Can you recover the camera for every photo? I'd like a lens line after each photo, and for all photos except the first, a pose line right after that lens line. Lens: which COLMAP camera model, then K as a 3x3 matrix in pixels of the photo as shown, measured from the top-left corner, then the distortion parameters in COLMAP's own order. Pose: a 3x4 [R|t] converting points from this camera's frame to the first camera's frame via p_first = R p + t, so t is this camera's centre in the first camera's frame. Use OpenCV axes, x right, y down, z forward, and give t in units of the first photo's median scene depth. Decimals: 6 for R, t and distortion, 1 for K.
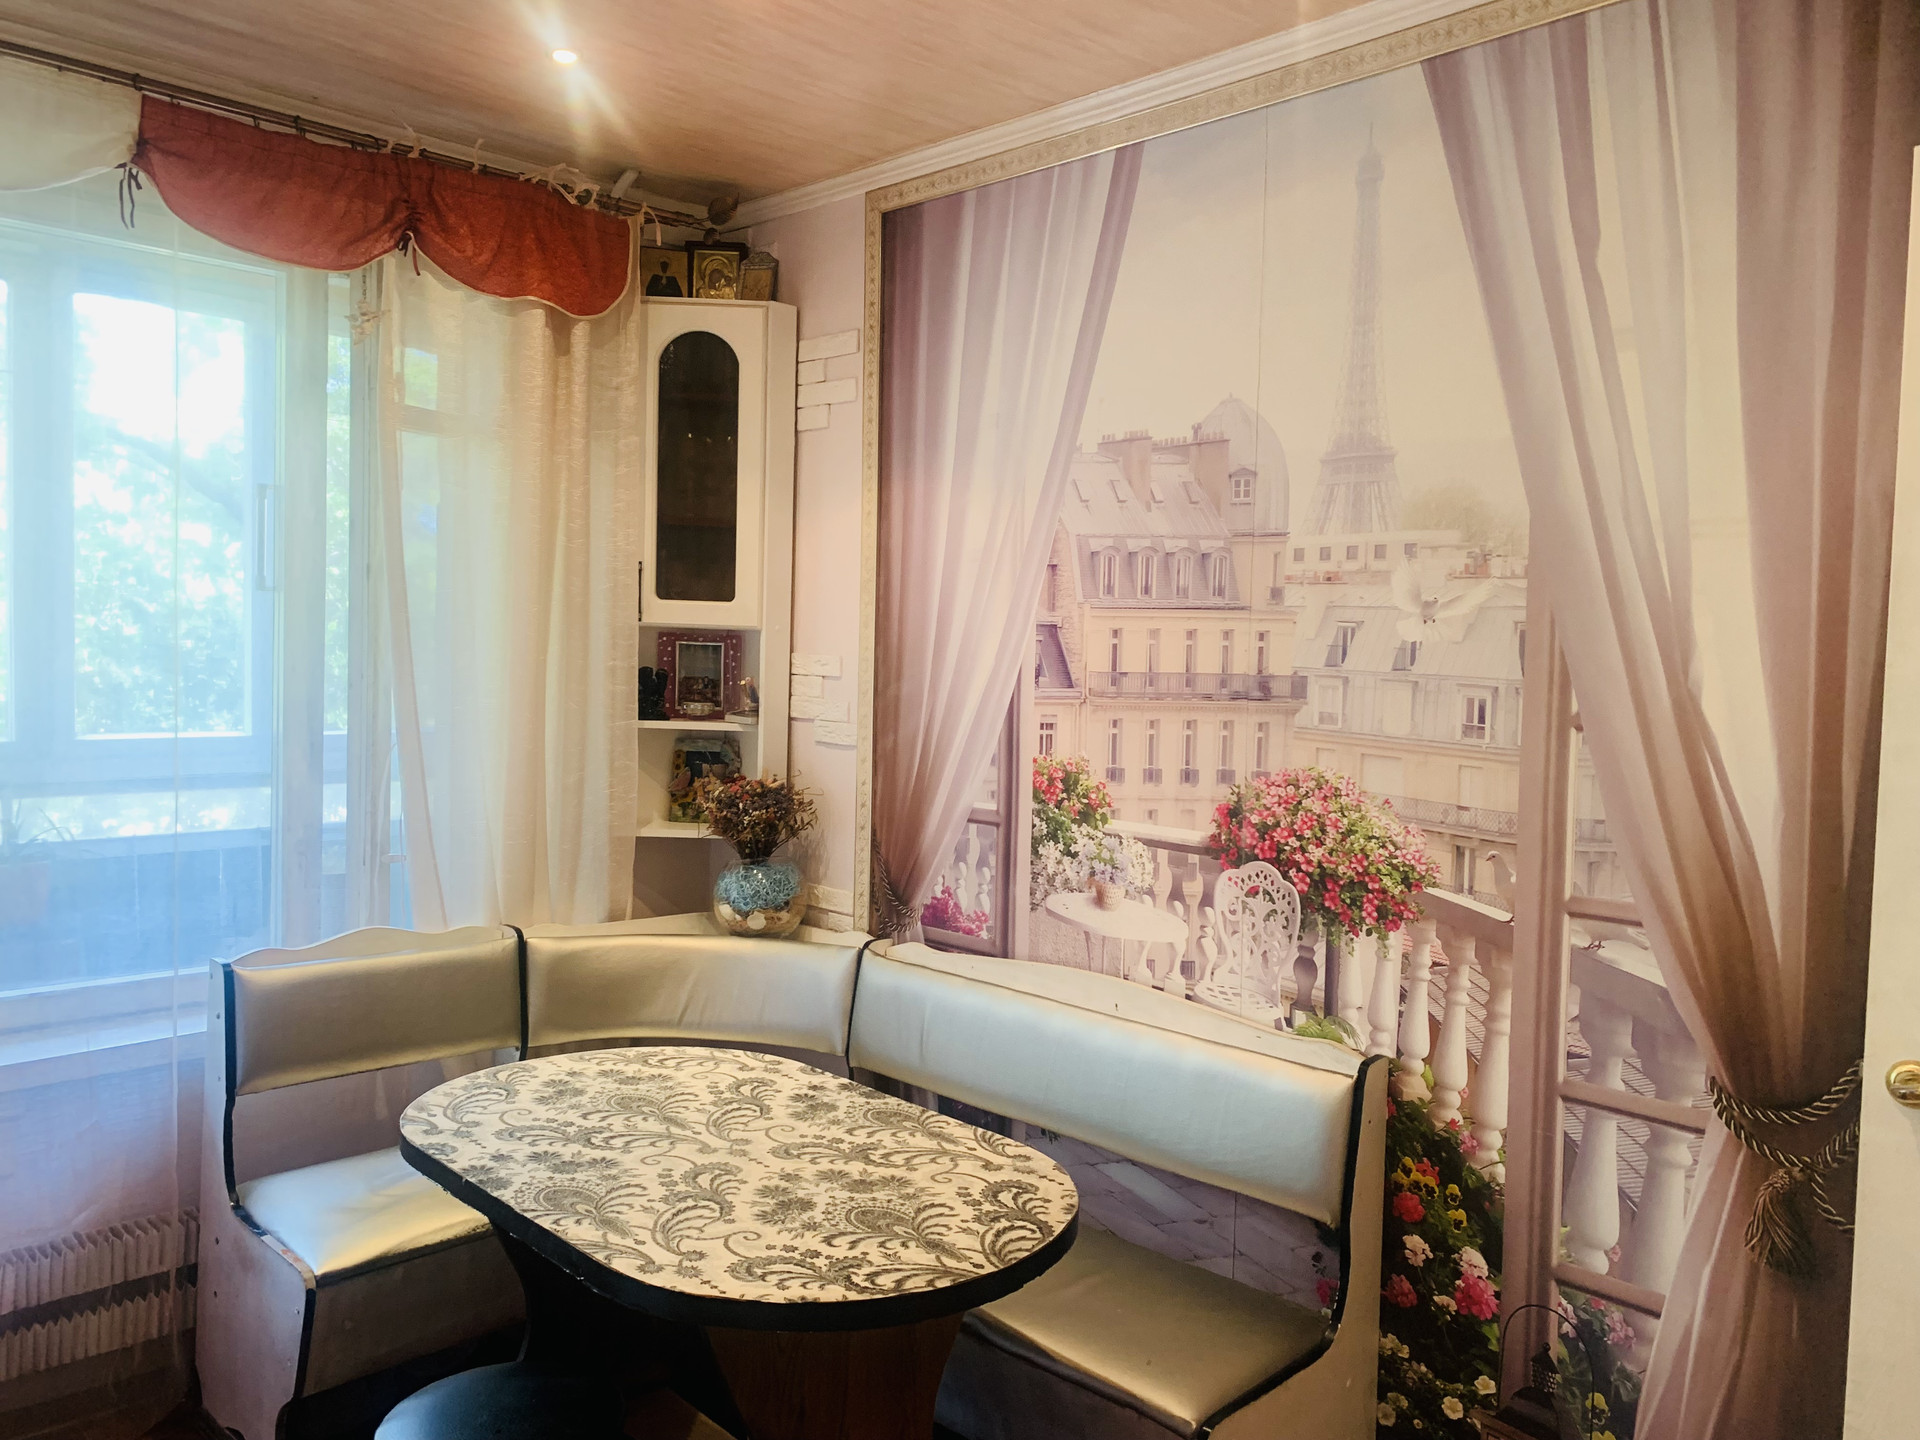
lens RADIAL K [[1458.8, 0, 952.8], [0, 1458.8, 712.2], [0, 0, 1]] dist [0.040734, -0.040086]
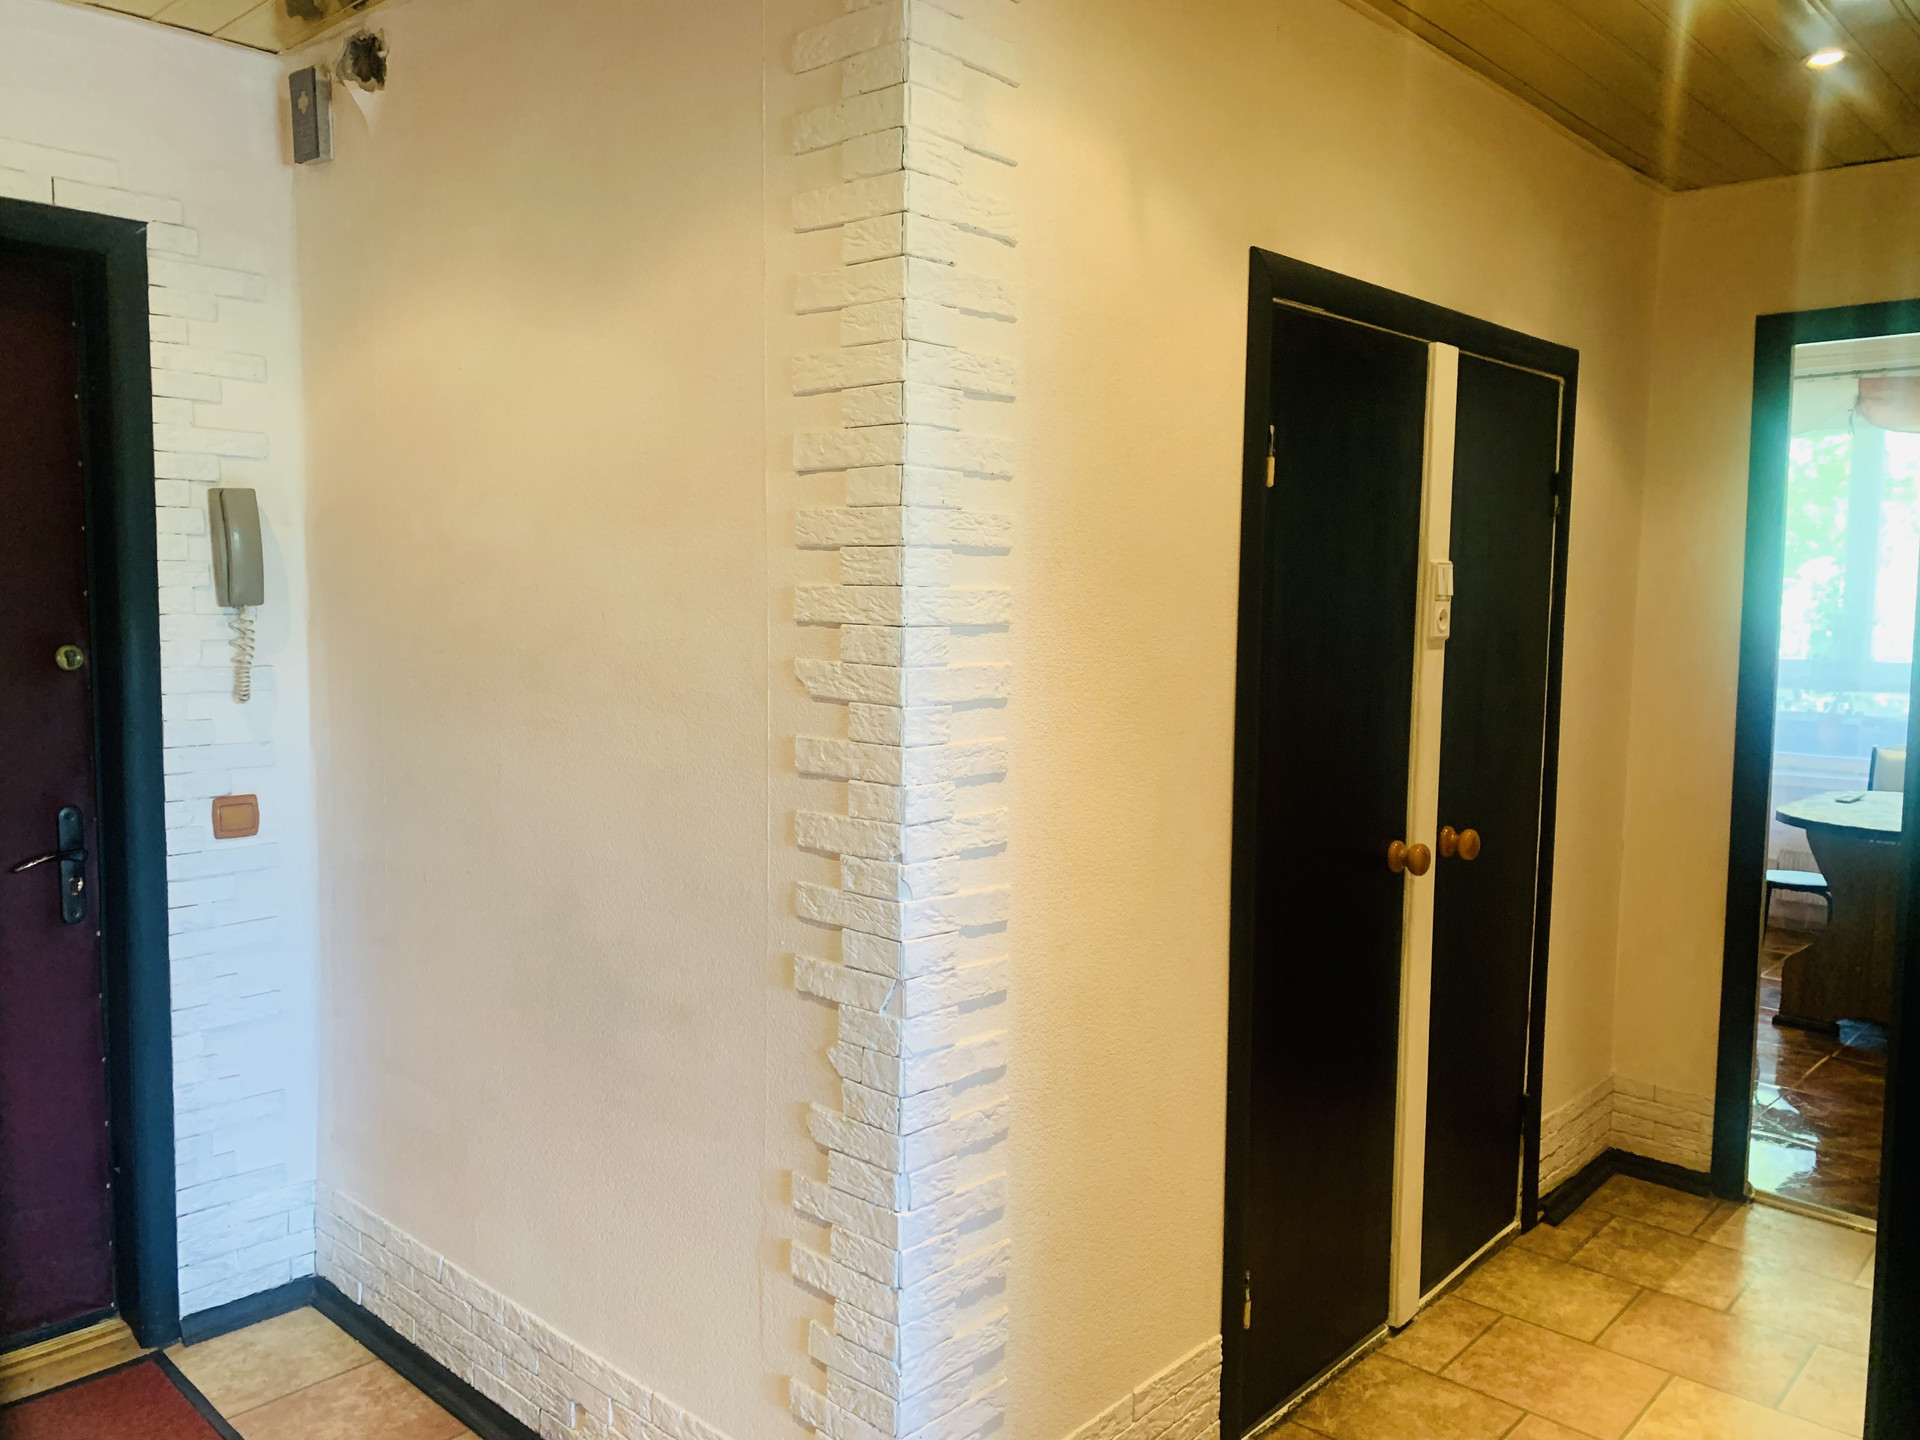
lens RADIAL K [[1458.8, 0, 946.7], [0, 1458.8, 709.4], [0, 0, 1]] dist [0.040734, -0.040086]
pose [[0.040875, 0.053334, -0.997740, 2.119996], [-0.065381, 0.996577, 0.050593, 0.113592], [0.997023, 0.063166, 0.044222, -0.655241]]
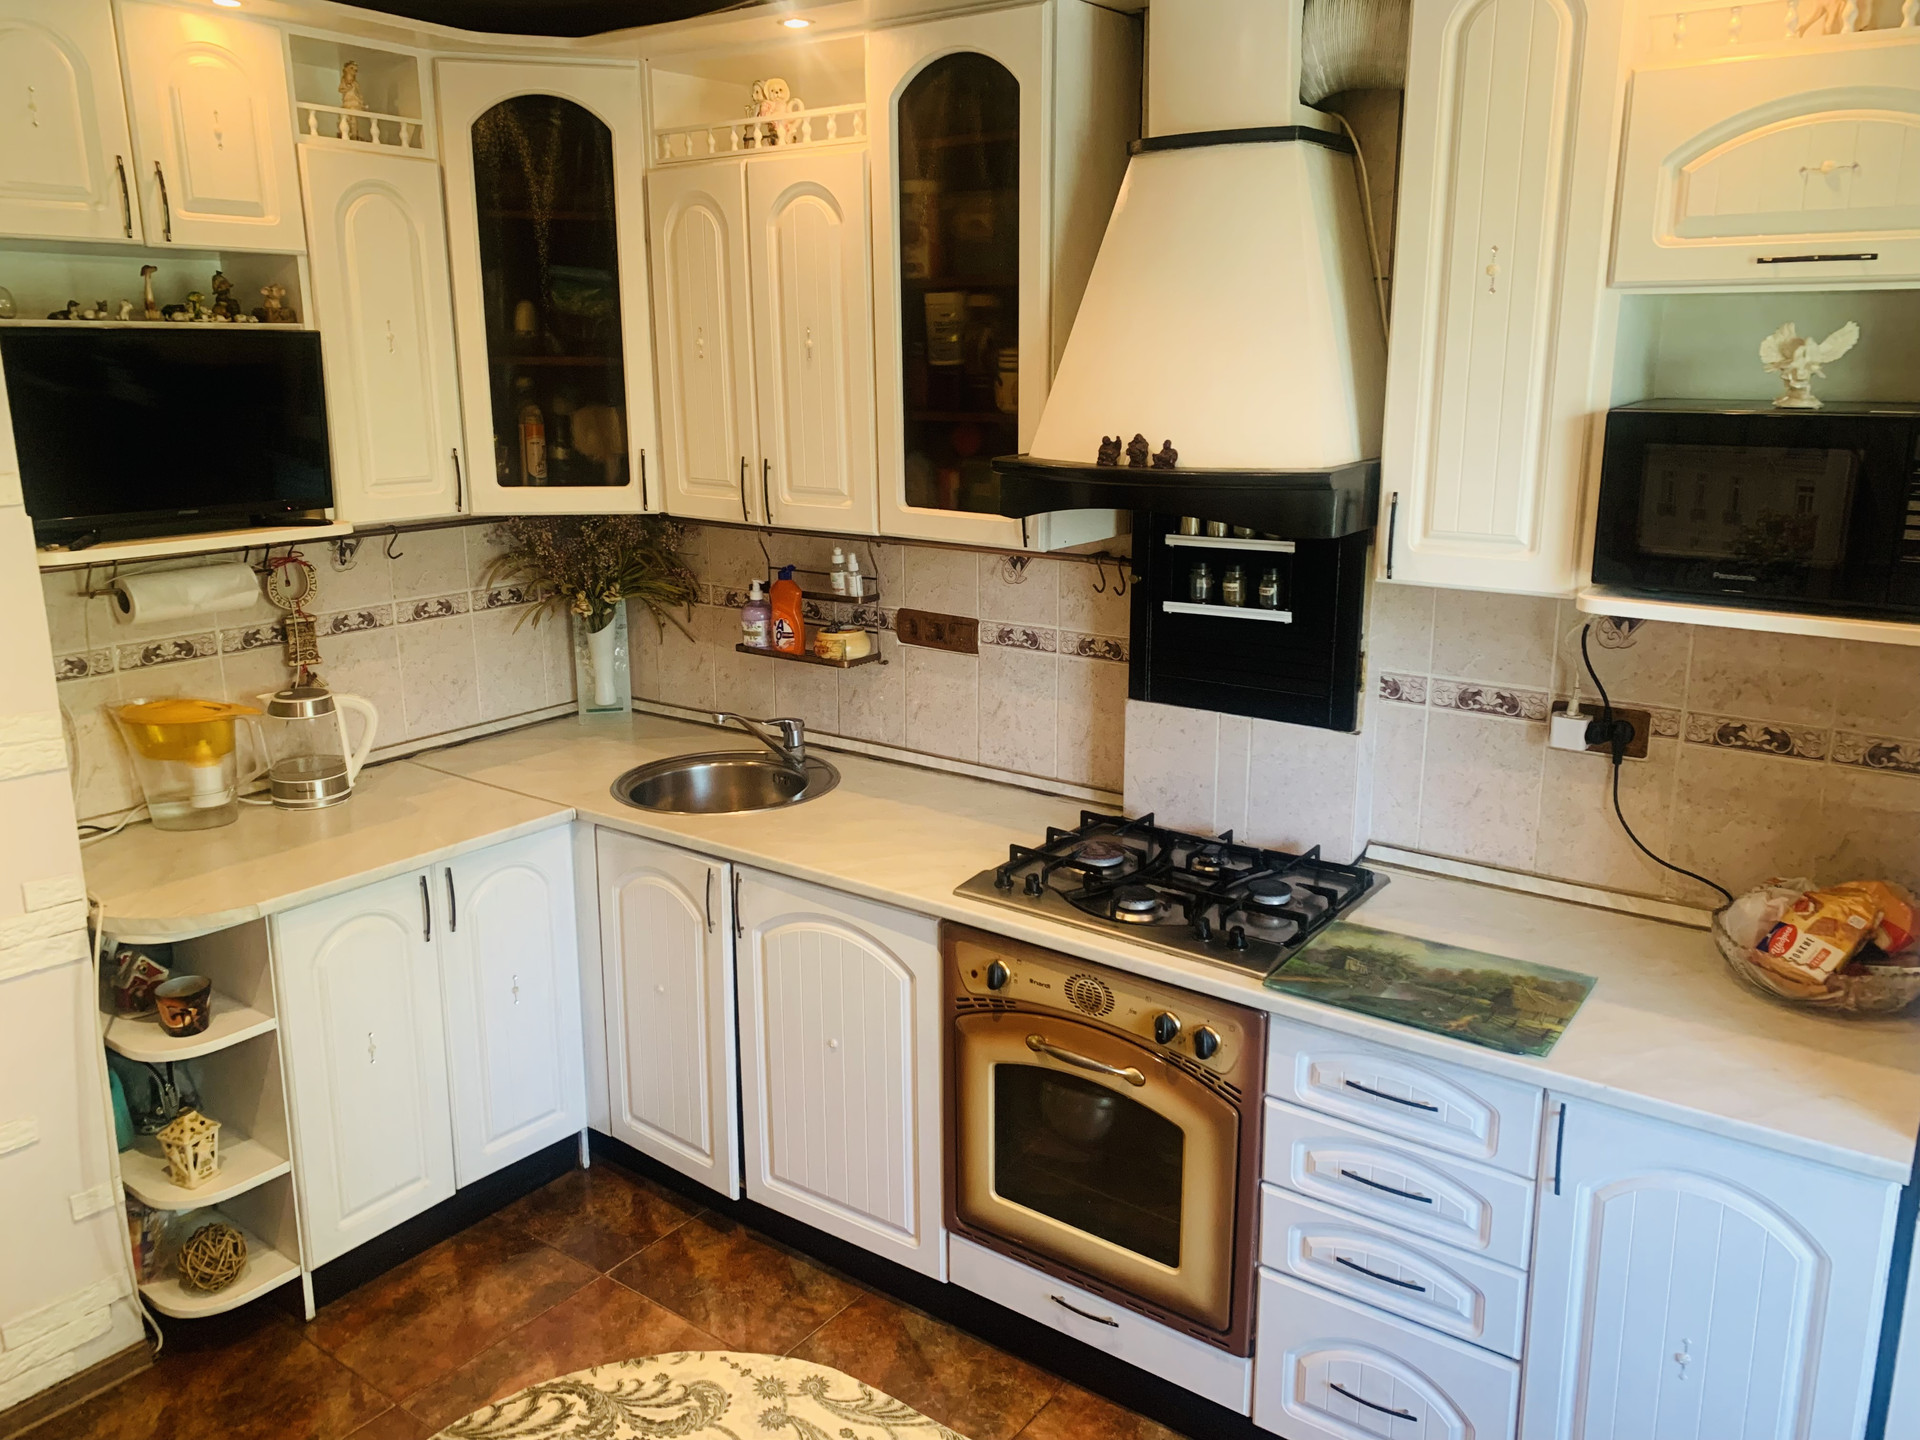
lens RADIAL K [[1458.8, 0, 948.6], [0, 1458.8, 678.4], [0, 0, 1]] dist [0.040734, -0.040086]
pose [[-0.985975, 0.011206, -0.166519, -0.112939], [-0.034029, 0.963285, 0.266314, -0.230182], [0.163390, 0.268245, -0.949394, 1.404992]]
